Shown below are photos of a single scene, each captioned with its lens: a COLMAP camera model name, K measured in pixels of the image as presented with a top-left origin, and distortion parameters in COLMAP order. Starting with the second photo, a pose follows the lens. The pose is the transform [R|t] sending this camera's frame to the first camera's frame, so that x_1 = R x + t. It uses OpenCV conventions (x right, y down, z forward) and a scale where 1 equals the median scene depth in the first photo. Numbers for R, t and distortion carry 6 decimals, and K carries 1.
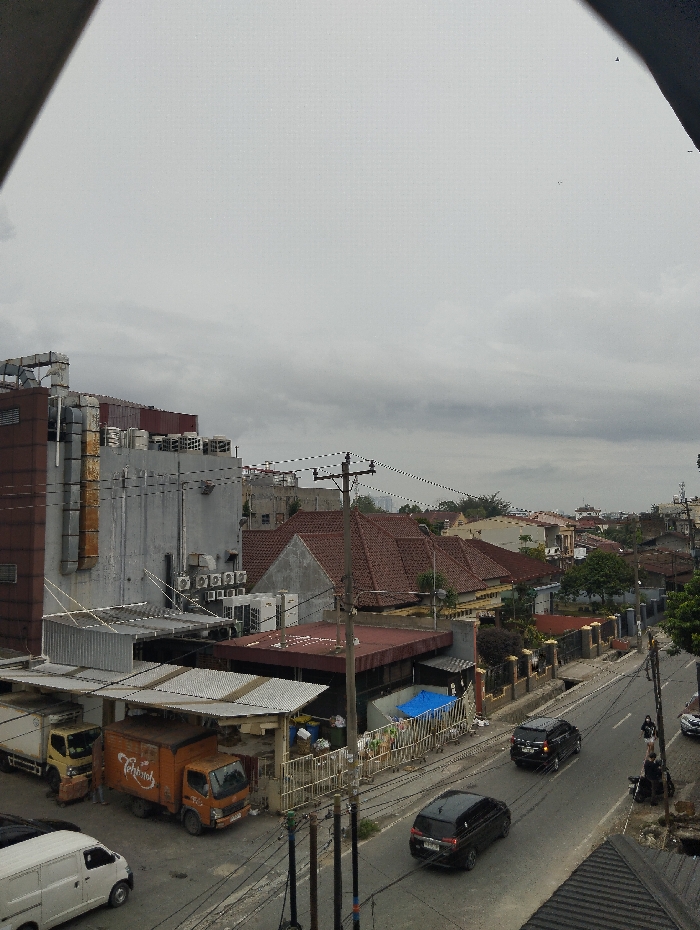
lens RADIAL K [[744.1, 0, 335.5], [0, 744.1, 444.5], [0, 0, 1]] dist [0.034398, -0.077706]
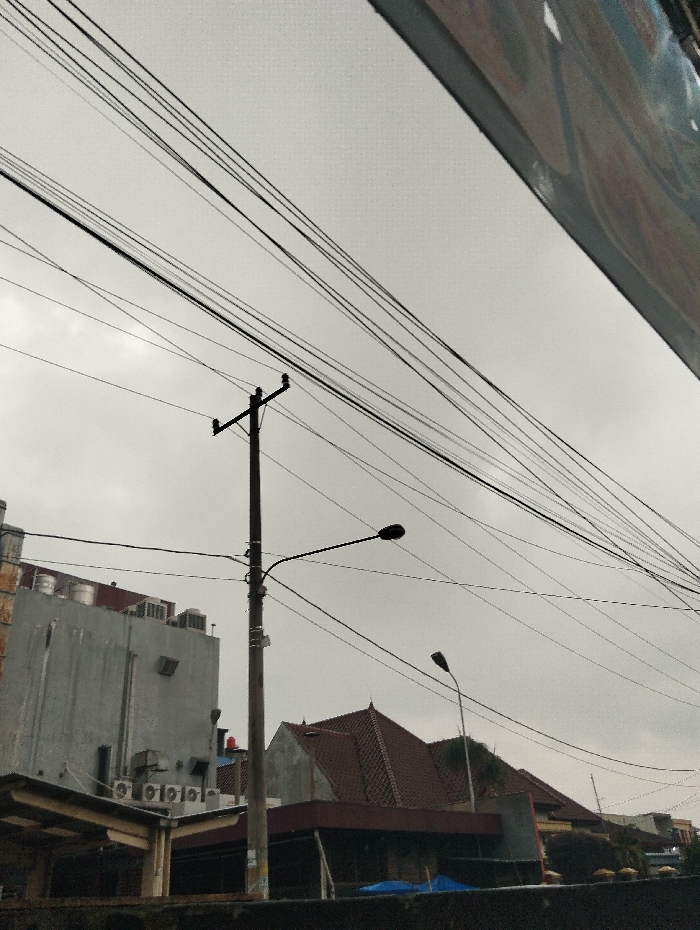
lens RADIAL K [[744.1, 0, 342.9], [0, 744.1, 462.6], [0, 0, 1]] dist [0.034398, -0.077706]
pose [[0.994503, -0.086130, -0.059547, 0.076543], [0.052296, 0.901234, -0.430166, 0.219527], [0.090715, 0.424687, 0.900784, 0.233827]]
